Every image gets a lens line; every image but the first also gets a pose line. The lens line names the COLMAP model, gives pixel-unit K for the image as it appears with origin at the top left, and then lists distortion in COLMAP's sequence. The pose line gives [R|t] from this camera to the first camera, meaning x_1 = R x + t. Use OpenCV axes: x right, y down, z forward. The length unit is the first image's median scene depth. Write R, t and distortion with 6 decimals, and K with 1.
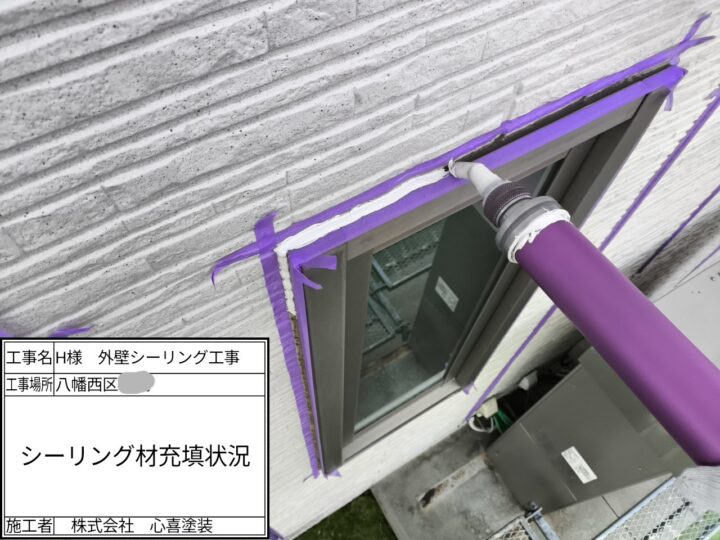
lens RADIAL K [[544.1, 0, 360.4], [0, 544.1, 273.5], [0, 0, 1]] dist [0.036125, -0.069542]
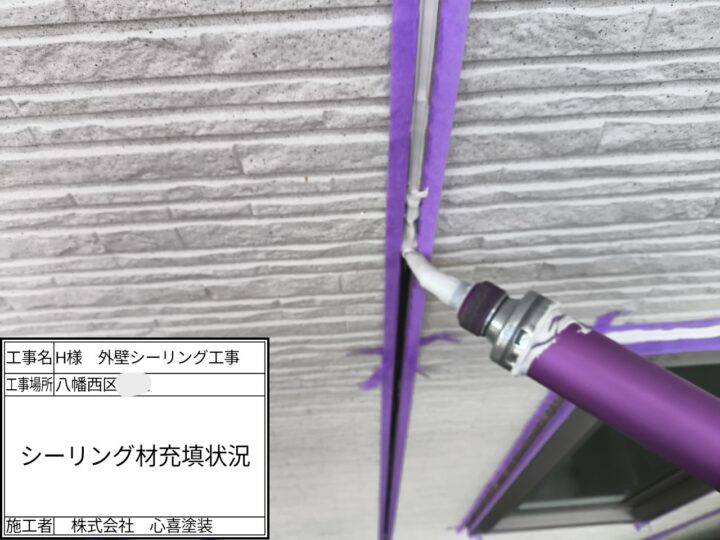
lens RADIAL K [[544.1, 0, 361.7], [0, 544.1, 264.0], [0, 0, 1]] dist [0.036125, -0.069542]
pose [[0.882685, 0.351936, -0.311460, -0.336602], [-0.384919, 0.921624, -0.049474, 0.081470], [0.269637, 0.163556, 0.948971, -0.390652]]
